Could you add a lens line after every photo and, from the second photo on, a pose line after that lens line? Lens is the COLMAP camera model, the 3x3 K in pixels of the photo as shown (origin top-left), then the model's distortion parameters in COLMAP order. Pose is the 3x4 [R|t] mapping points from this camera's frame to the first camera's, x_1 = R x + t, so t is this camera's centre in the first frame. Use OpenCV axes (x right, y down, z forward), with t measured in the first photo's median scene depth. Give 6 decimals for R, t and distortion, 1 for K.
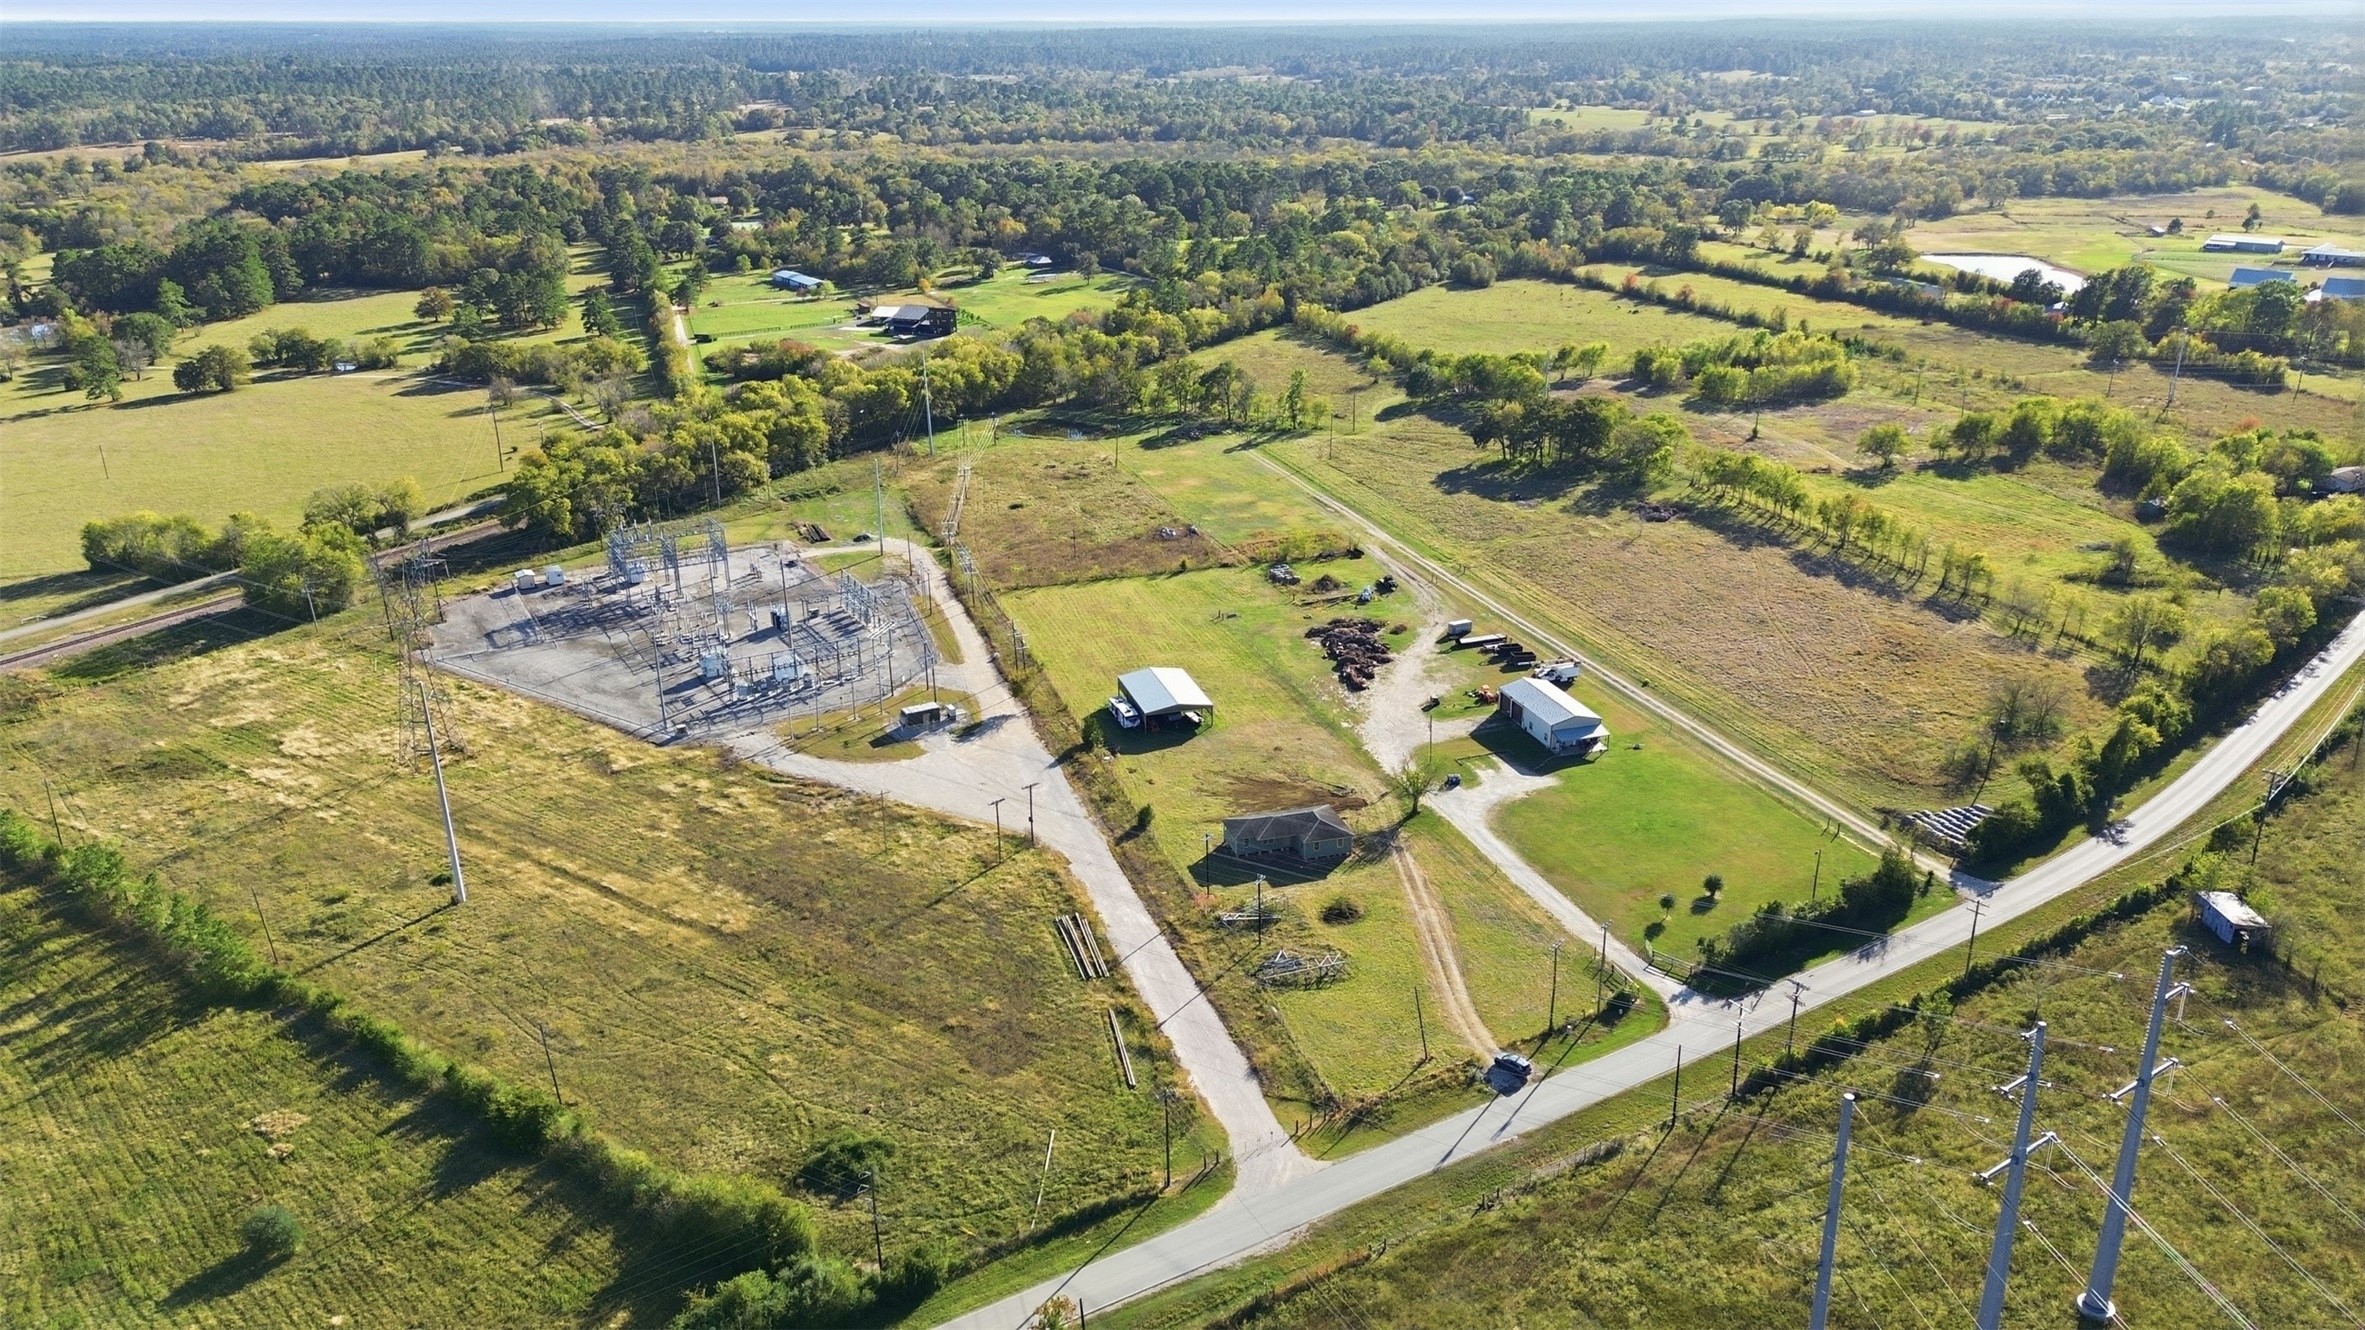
lens RADIAL K [[1662.3, 0, 1182.5], [0, 1662.3, 665.0], [0, 0, 1]] dist [0.073822, -0.071854]
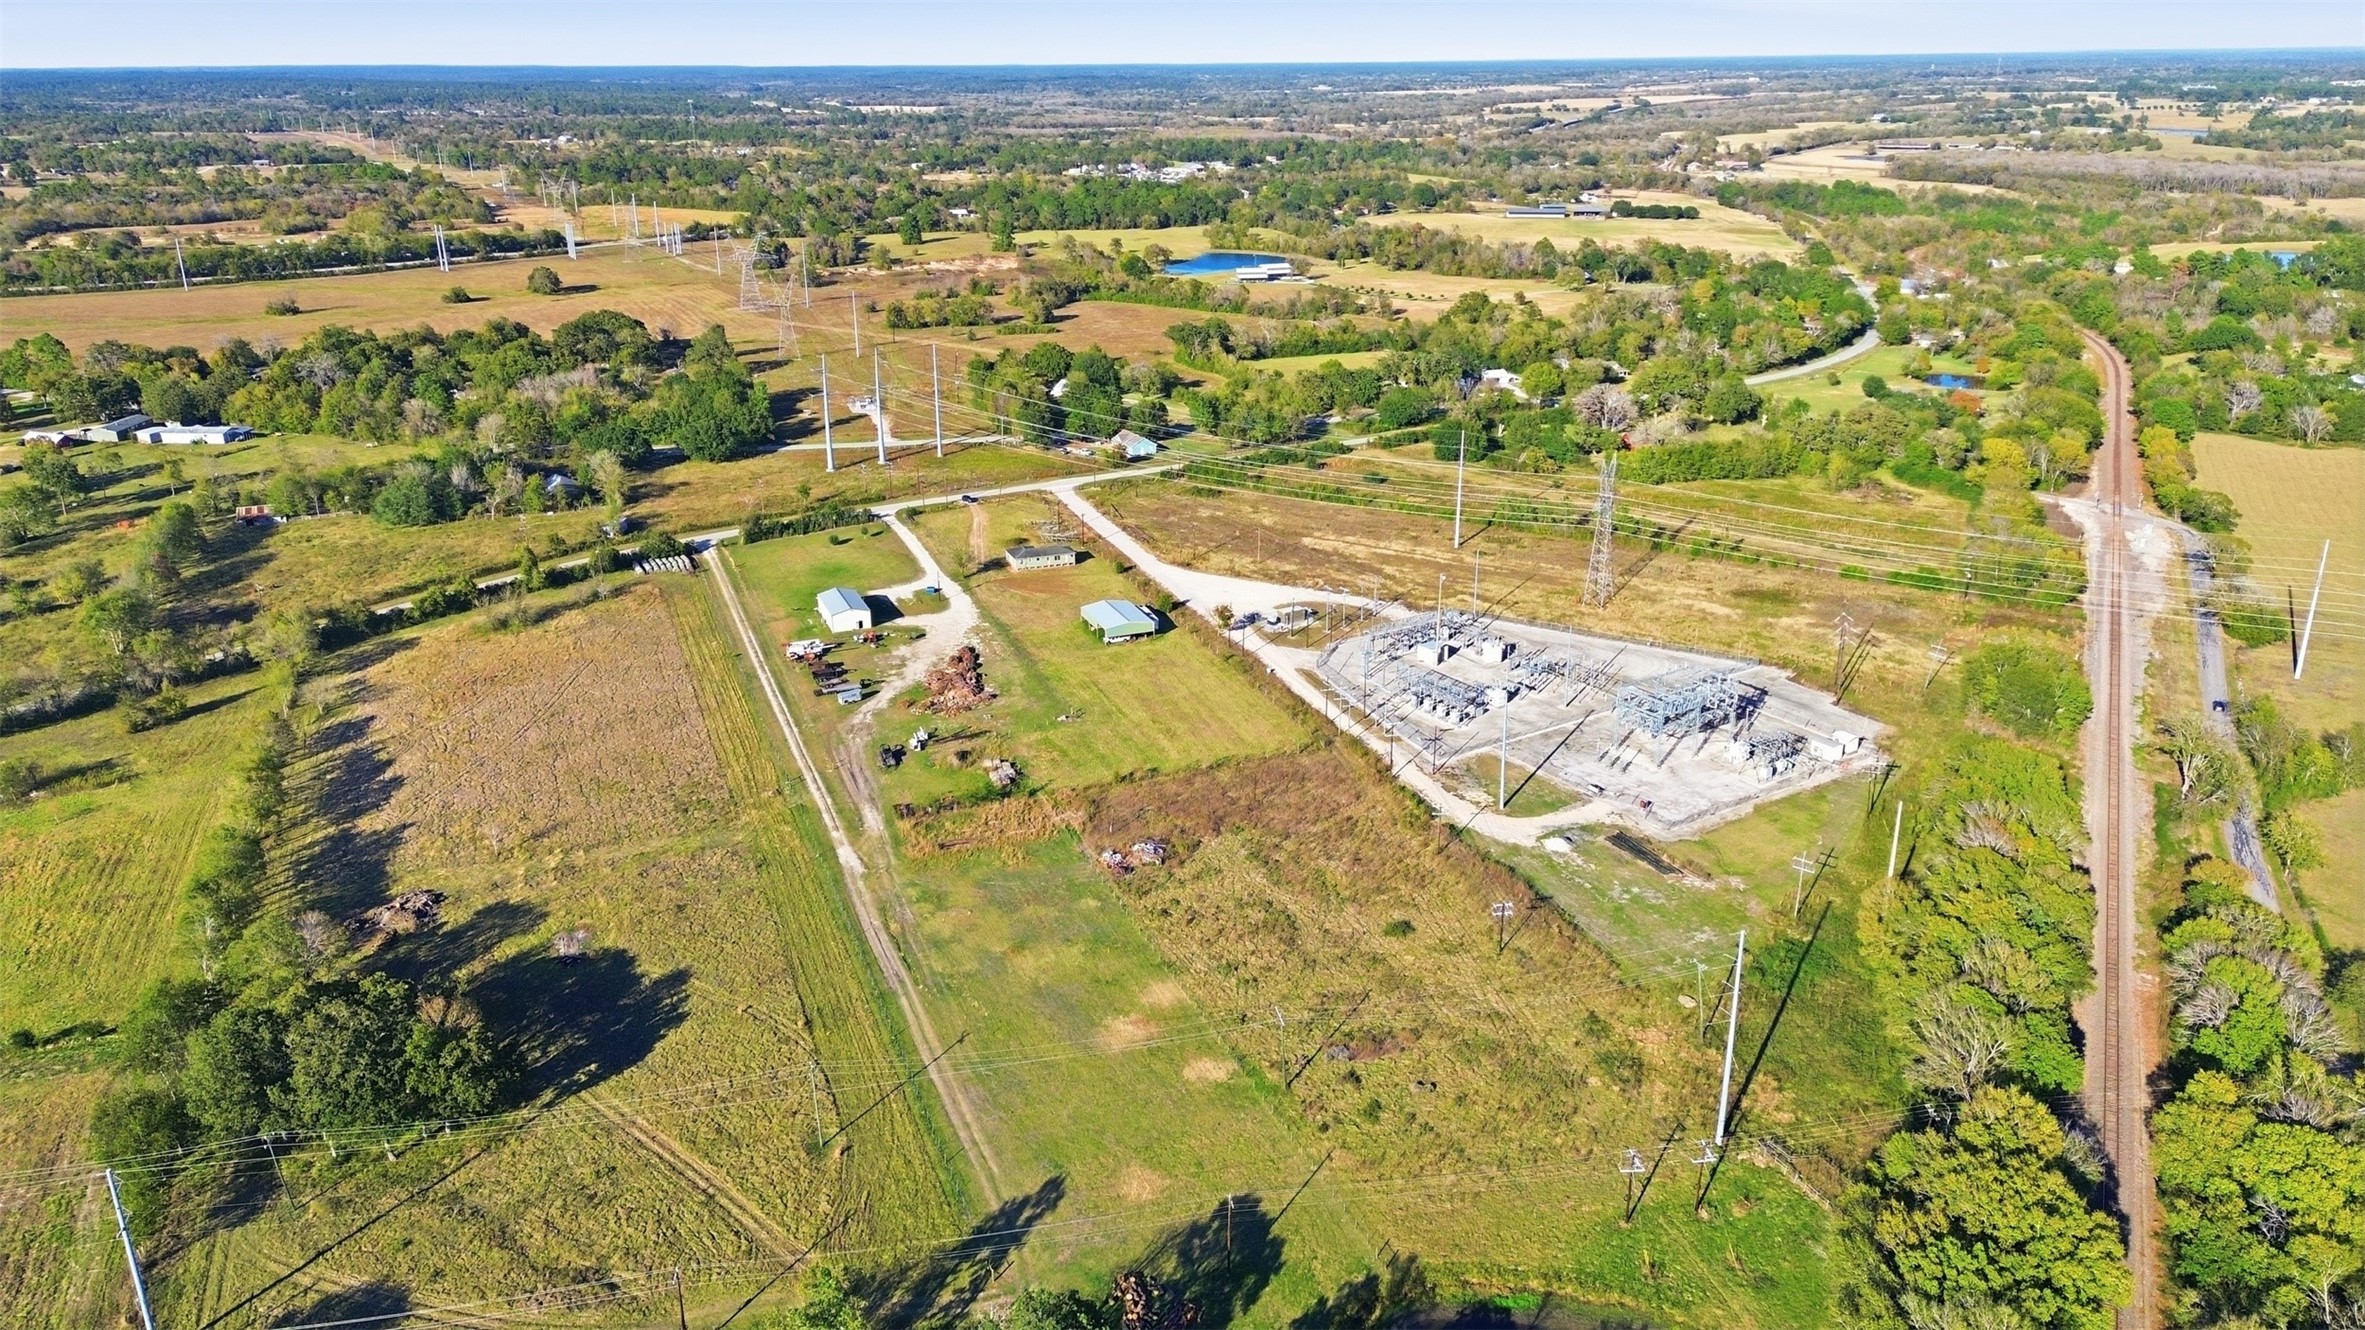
lens RADIAL K [[1662.3, 0, 1182.5], [0, 1662.3, 665.0], [0, 0, 1]] dist [0.073822, -0.071854]
pose [[-0.996913, 0.041212, -0.066829, 0.024903], [-0.013157, 0.751441, 0.659669, -0.753973], [0.077404, 0.658512, -0.748579, 1.819351]]
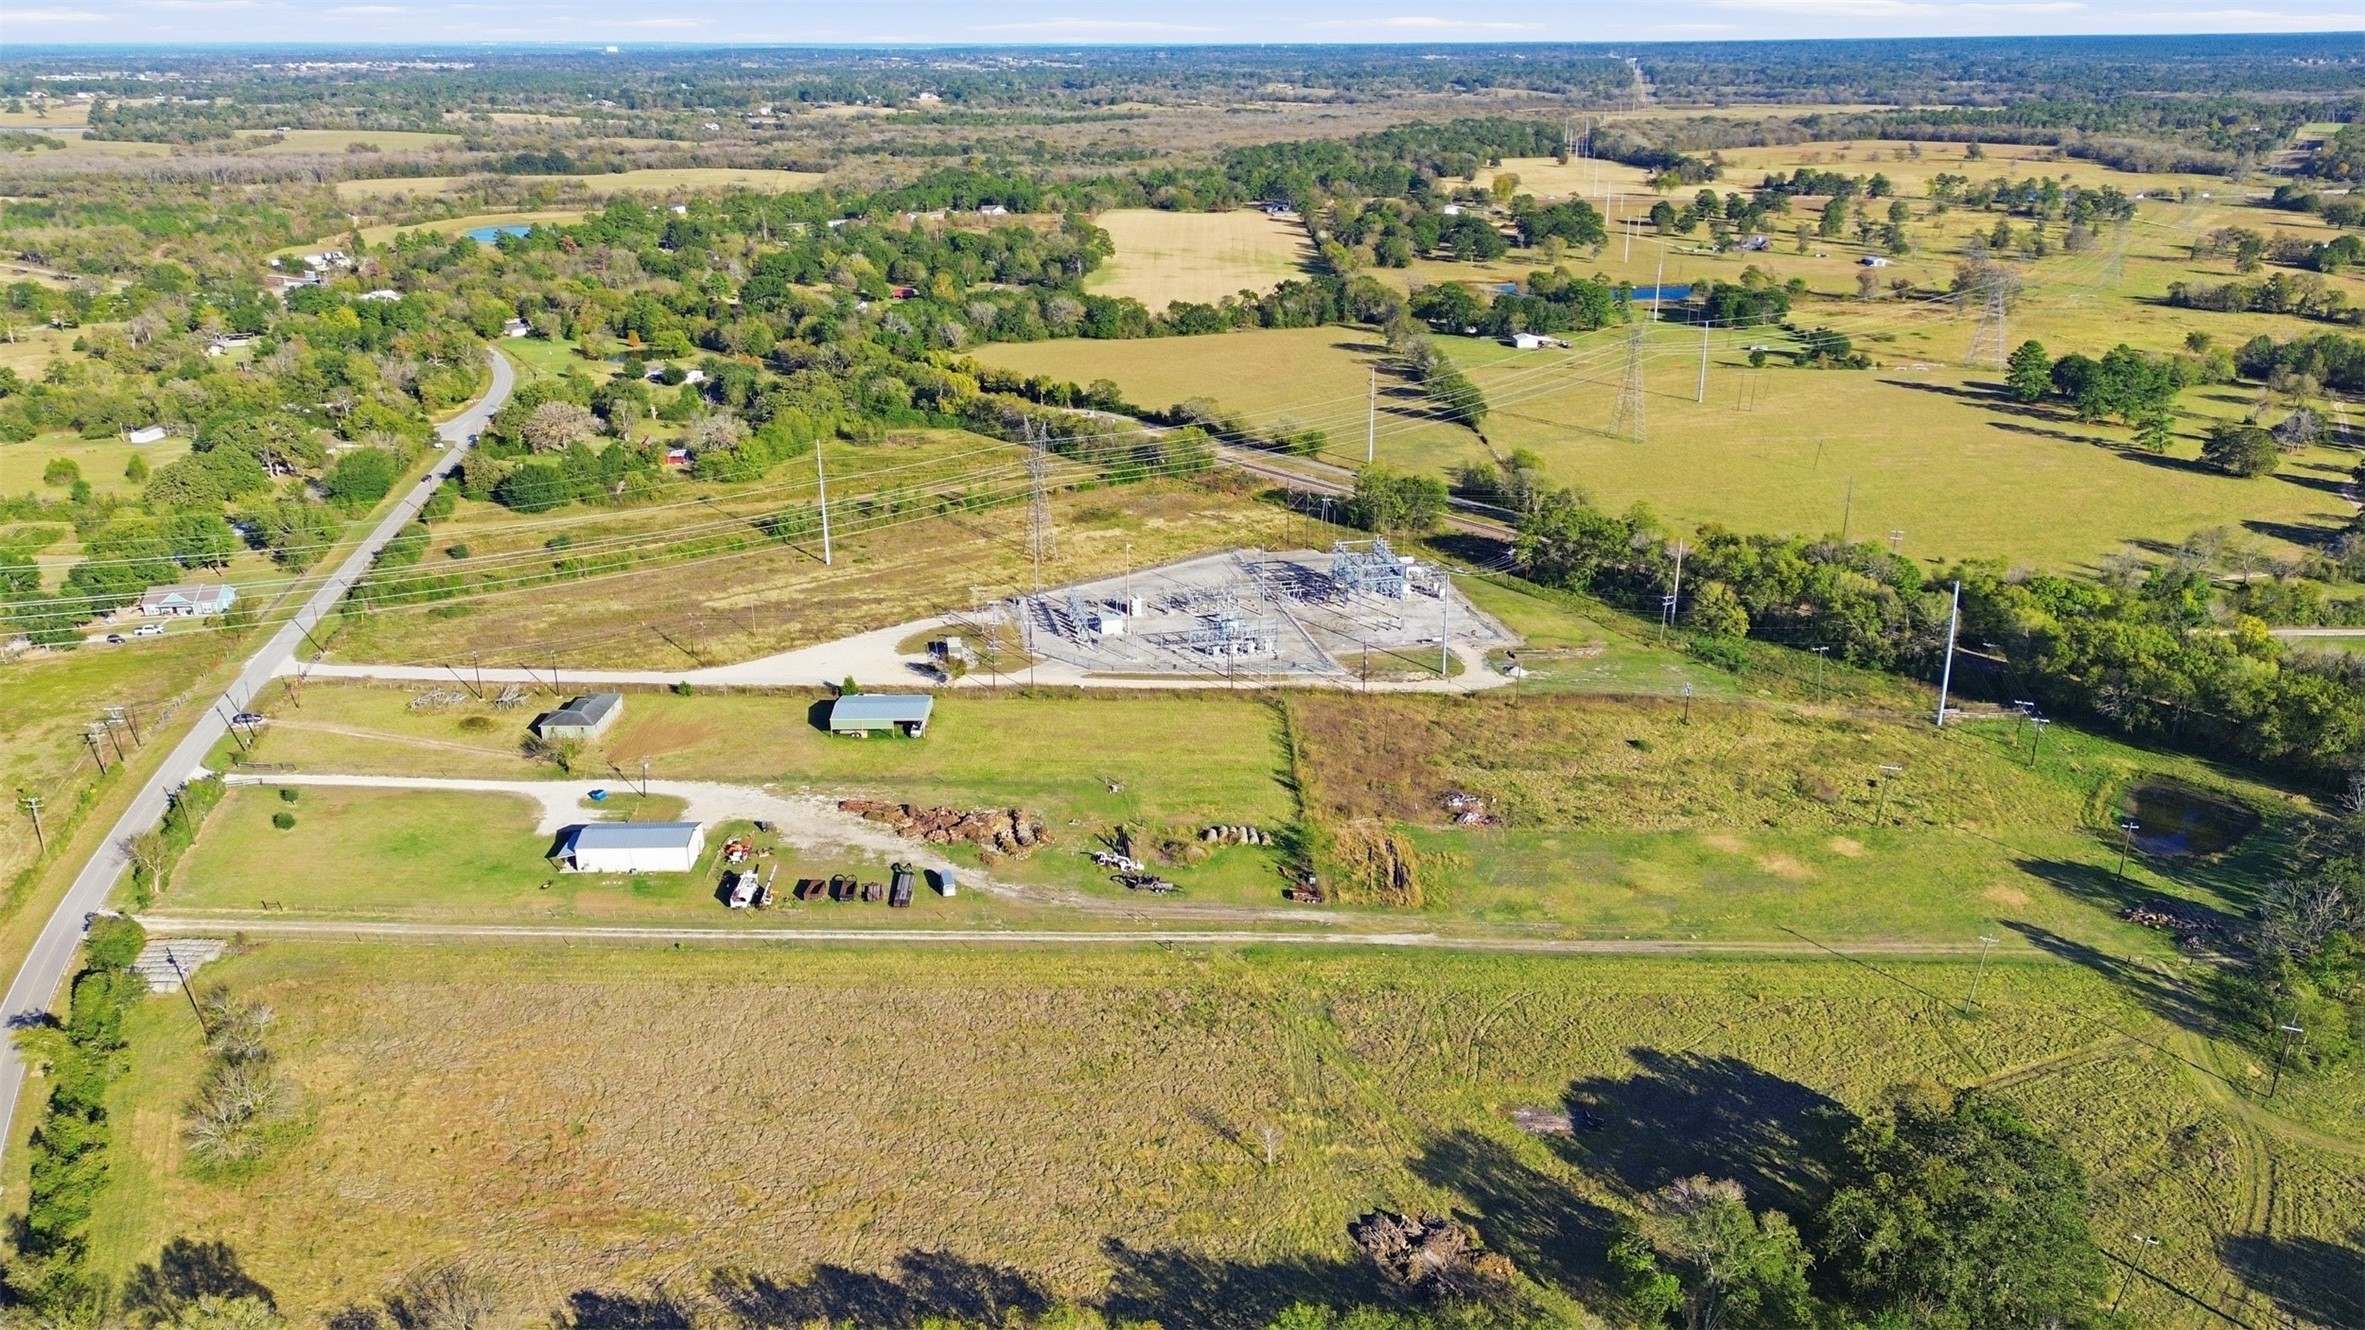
lens RADIAL K [[1674.5, 0, 1182.5], [0, 1674.5, 665.0], [0, 0, 1]] dist [0.103573, -0.141859]
pose [[-0.290788, 0.343437, -0.893025, 0.831369], [-0.340690, 0.835016, 0.432064, -0.505718], [0.894076, 0.429884, -0.125807, 1.167970]]
